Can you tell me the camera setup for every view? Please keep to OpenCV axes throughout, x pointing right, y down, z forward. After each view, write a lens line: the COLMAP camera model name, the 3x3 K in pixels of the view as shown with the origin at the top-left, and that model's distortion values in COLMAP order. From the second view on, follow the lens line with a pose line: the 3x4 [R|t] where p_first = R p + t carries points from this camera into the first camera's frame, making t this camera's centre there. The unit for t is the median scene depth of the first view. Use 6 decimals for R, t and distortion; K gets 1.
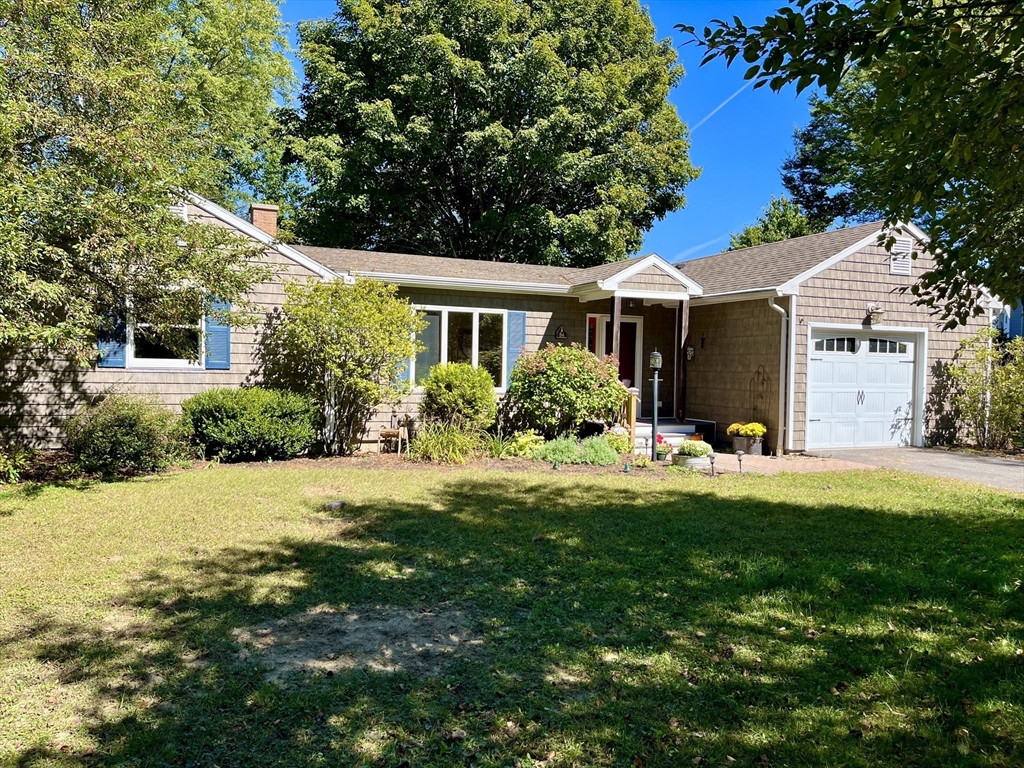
lens RADIAL K [[776.0, 0, 504.3], [0, 776.0, 383.8], [0, 0, 1]] dist [0.029256, -0.004167]
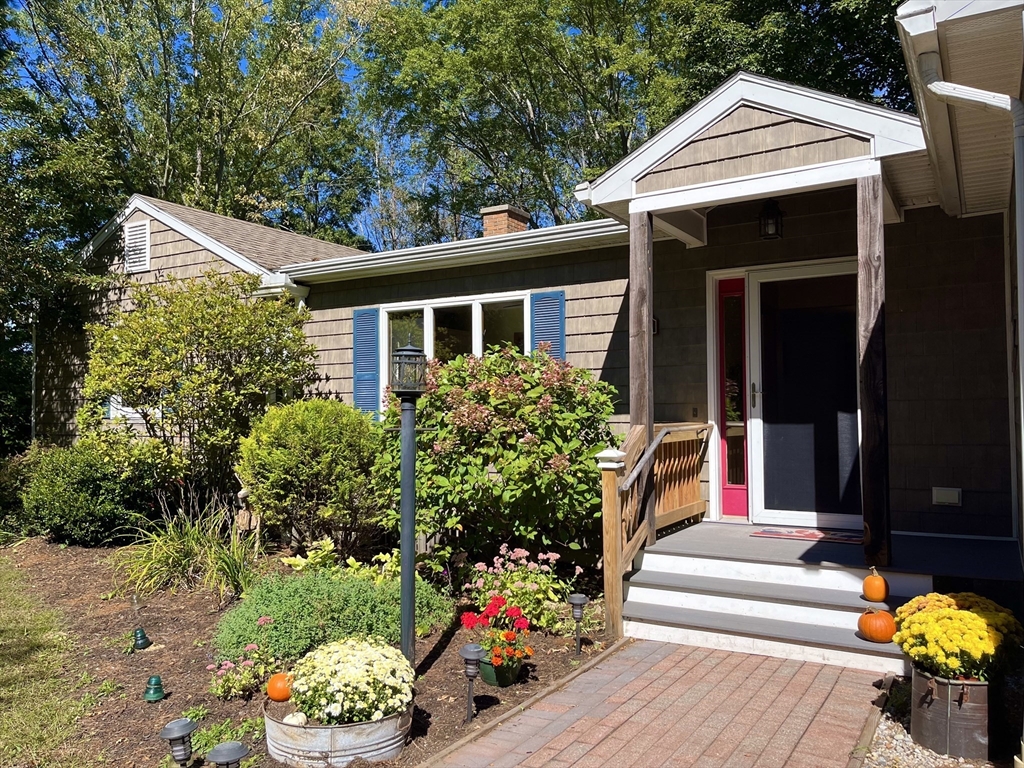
lens RADIAL K [[776.0, 0, 511.6], [0, 776.0, 386.1], [0, 0, 1]] dist [0.029256, -0.004167]
pose [[0.603725, -0.048807, -0.795697, 0.398672], [0.004571, 0.998320, -0.057768, -0.003642], [0.797179, 0.031239, 0.602934, 0.692526]]
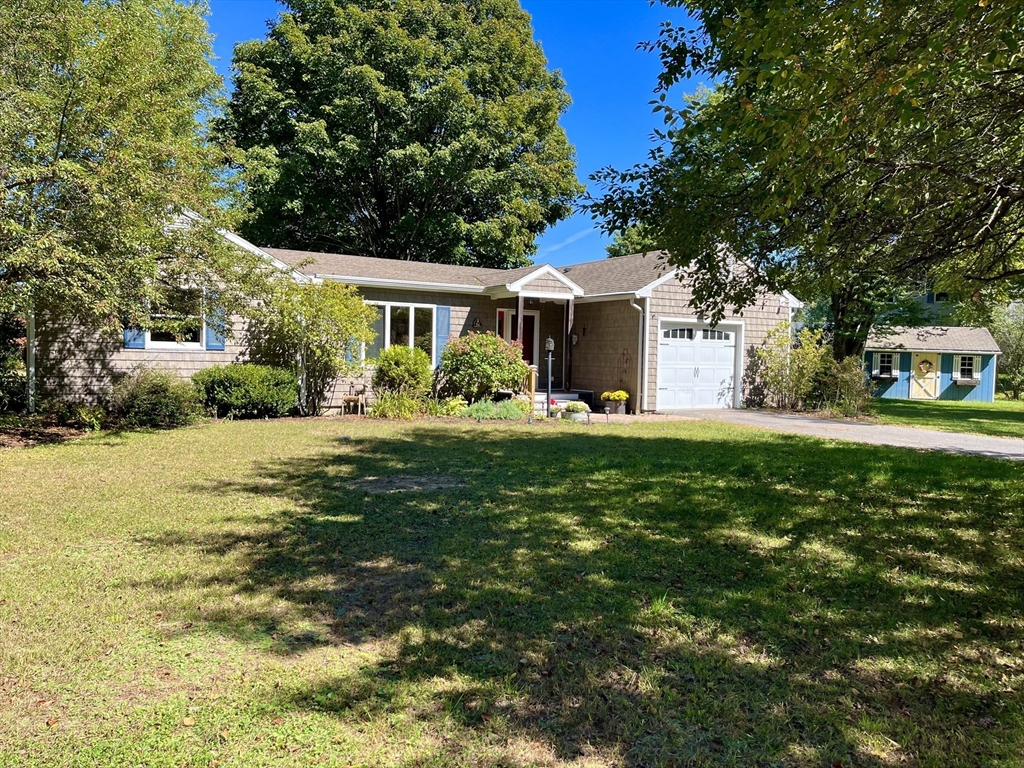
lens RADIAL K [[776.0, 0, 511.9], [0, 776.0, 373.3], [0, 0, 1]] dist [0.029256, -0.004167]
pose [[0.989382, -0.002527, 0.145313, -0.059421], [0.001747, 0.999983, 0.005494, 0.011126], [-0.145325, -0.005182, 0.989370, -0.294485]]
